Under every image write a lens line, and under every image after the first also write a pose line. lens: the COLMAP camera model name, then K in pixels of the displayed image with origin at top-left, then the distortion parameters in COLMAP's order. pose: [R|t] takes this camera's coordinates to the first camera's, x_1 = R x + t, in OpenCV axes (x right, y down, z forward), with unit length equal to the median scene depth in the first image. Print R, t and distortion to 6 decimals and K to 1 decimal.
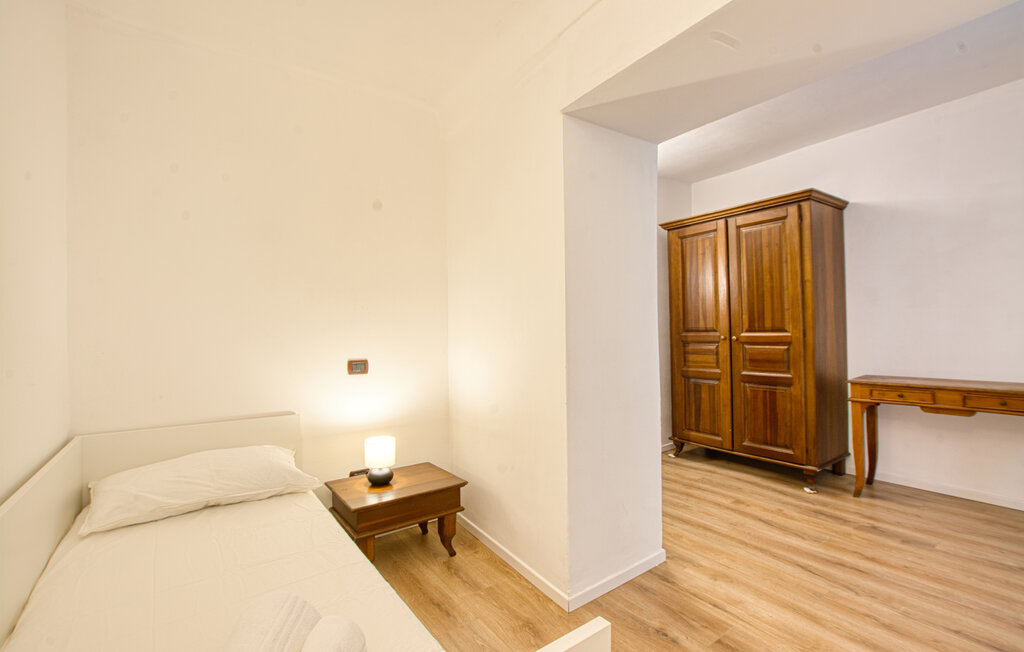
lens RADIAL K [[433.9, 0, 506.3], [0, 433.9, 326.1], [0, 0, 1]] dist [-0.015001, 0.000601]
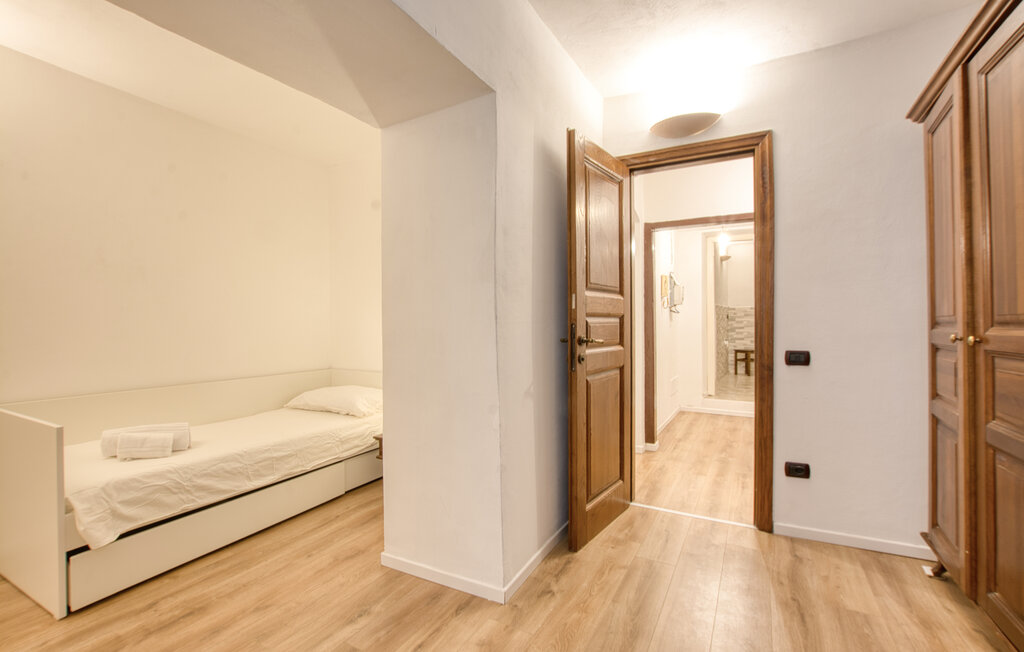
lens RADIAL K [[433.9, 0, 506.3], [0, 433.9, 326.1], [0, 0, 1]] dist [-0.015001, 0.000601]
pose [[0.466181, 0.020014, -0.884463, 0.933909], [0.013031, 0.999480, 0.029485, -0.007257], [0.884593, -0.025271, 0.465678, 0.546434]]
